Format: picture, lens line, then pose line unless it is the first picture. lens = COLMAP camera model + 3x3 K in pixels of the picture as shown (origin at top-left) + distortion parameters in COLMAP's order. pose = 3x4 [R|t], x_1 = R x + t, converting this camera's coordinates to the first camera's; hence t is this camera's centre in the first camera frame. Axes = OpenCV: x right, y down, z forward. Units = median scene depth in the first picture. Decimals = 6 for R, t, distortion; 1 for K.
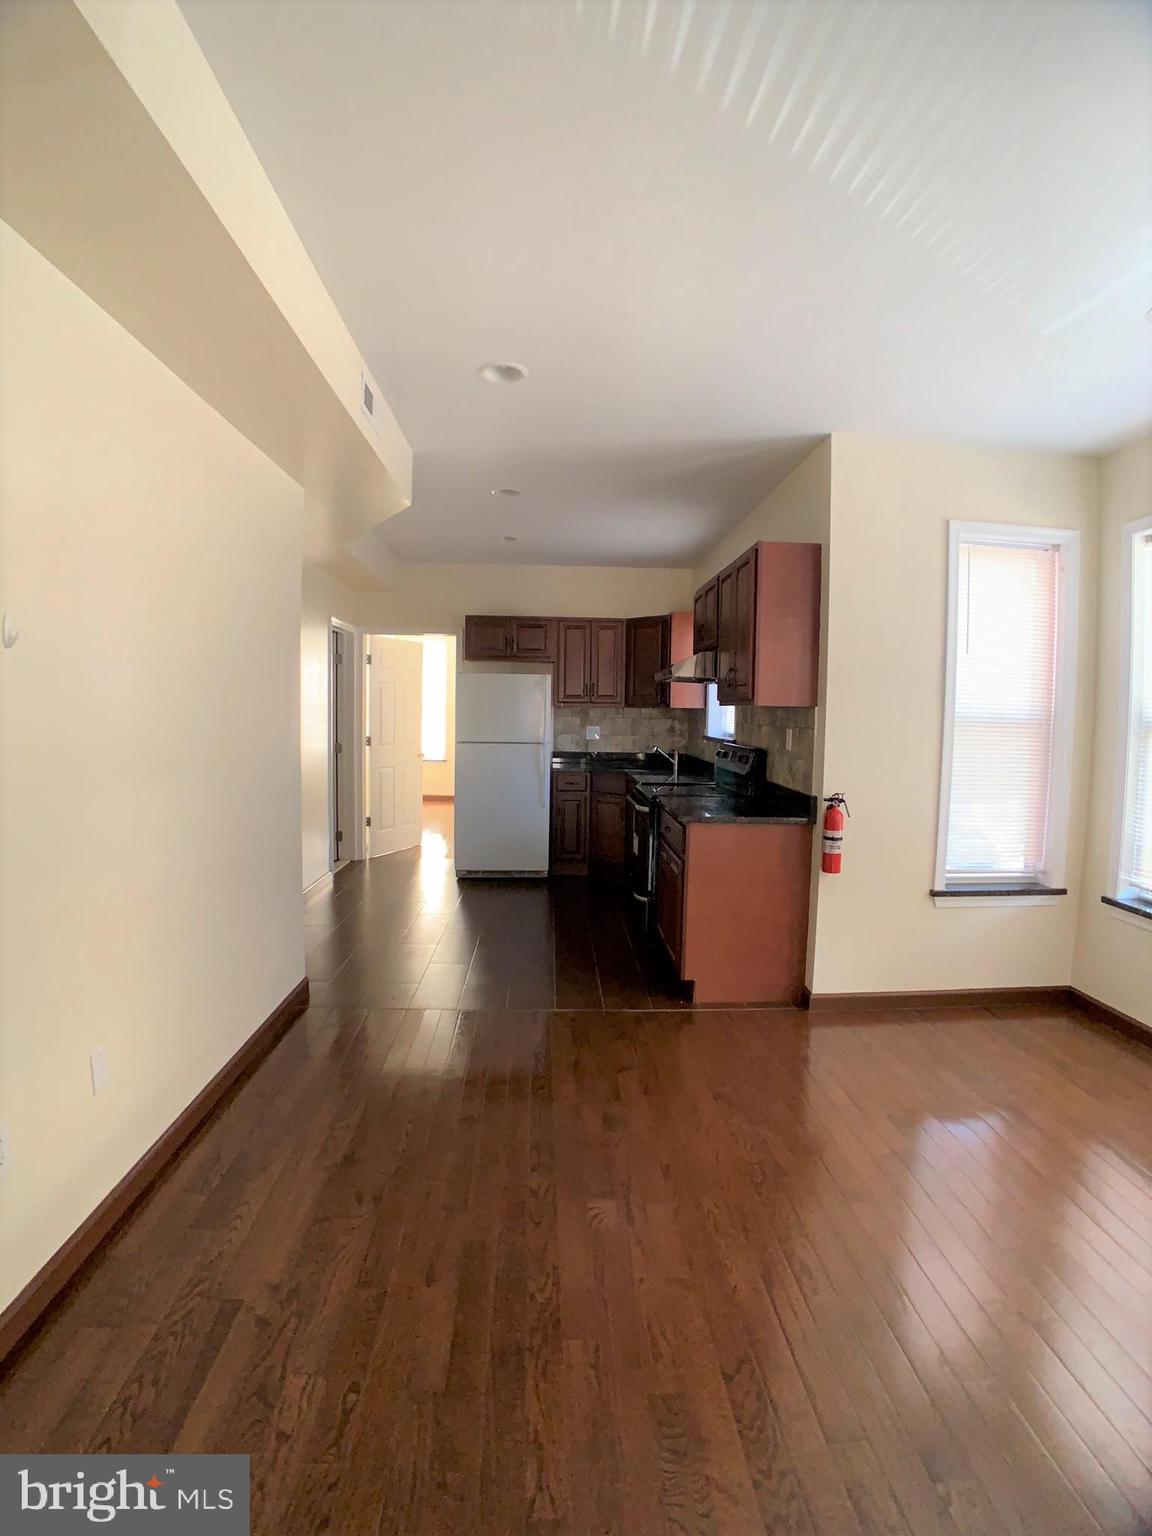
lens RADIAL K [[837.5, 0, 576.0], [0, 837.5, 768.0], [0, 0, 1]] dist [-0.000181, -0.000006]
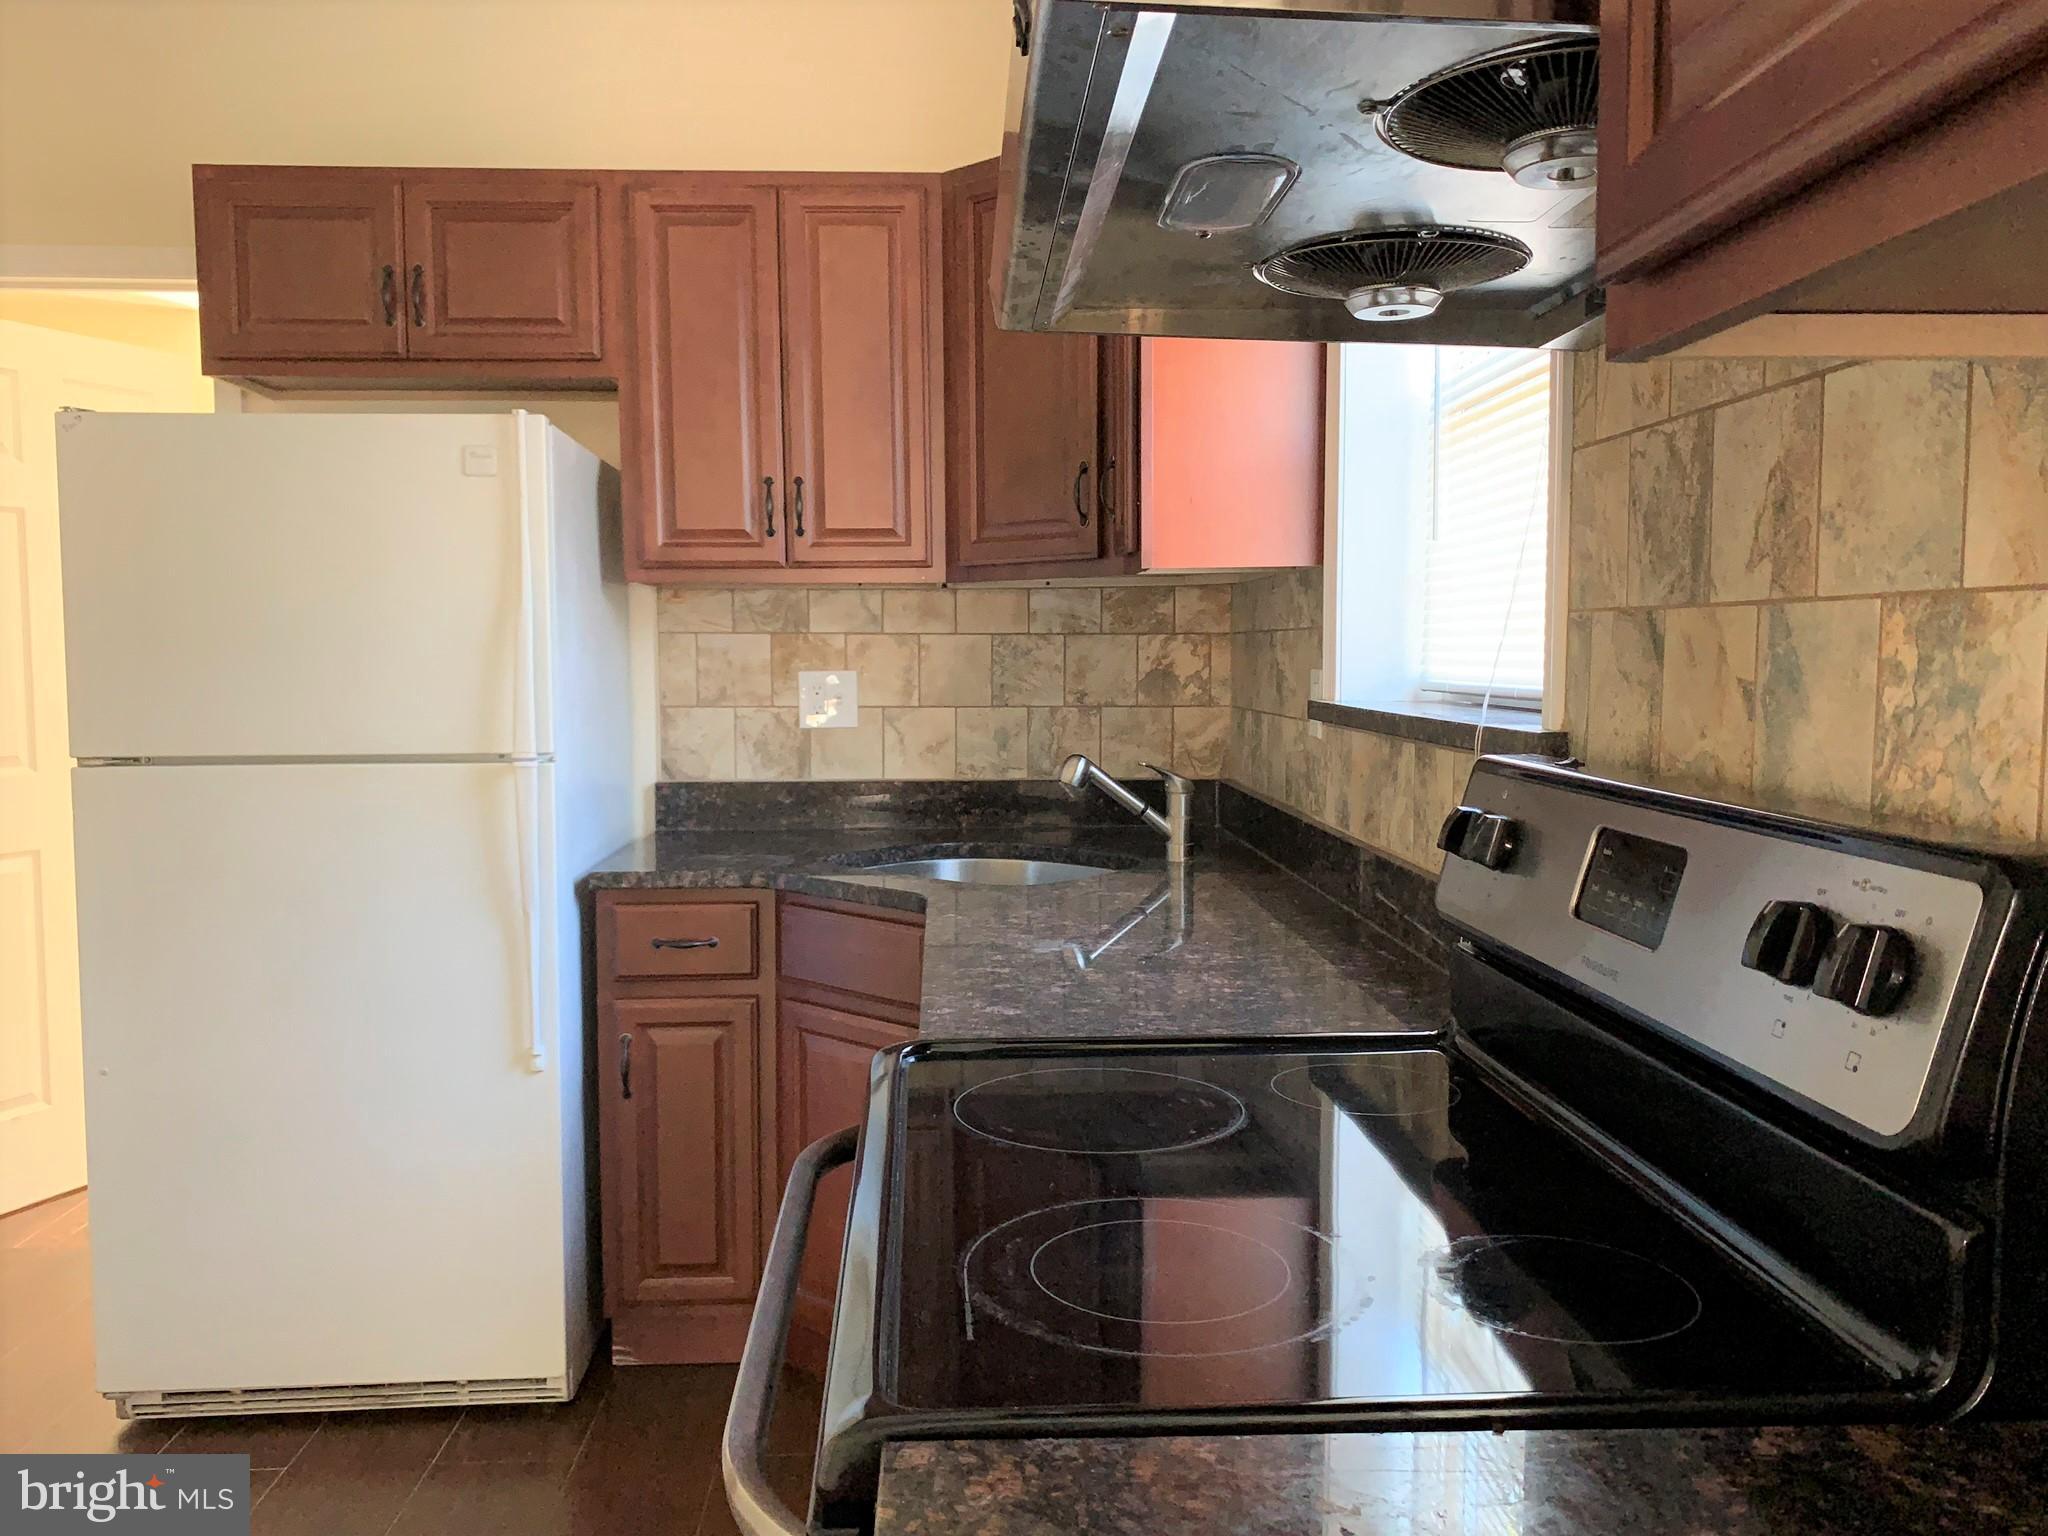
lens RADIAL K [[1570.2, 0, 1024.0], [0, 1570.2, 768.0], [0, 0, 1]] dist [0.094997, -0.000451]
pose [[0.999777, -0.020991, 0.002360, 0.077298], [0.020988, 0.999778, 0.001633, -0.023296], [-0.002394, -0.001583, 0.999996, 0.580021]]
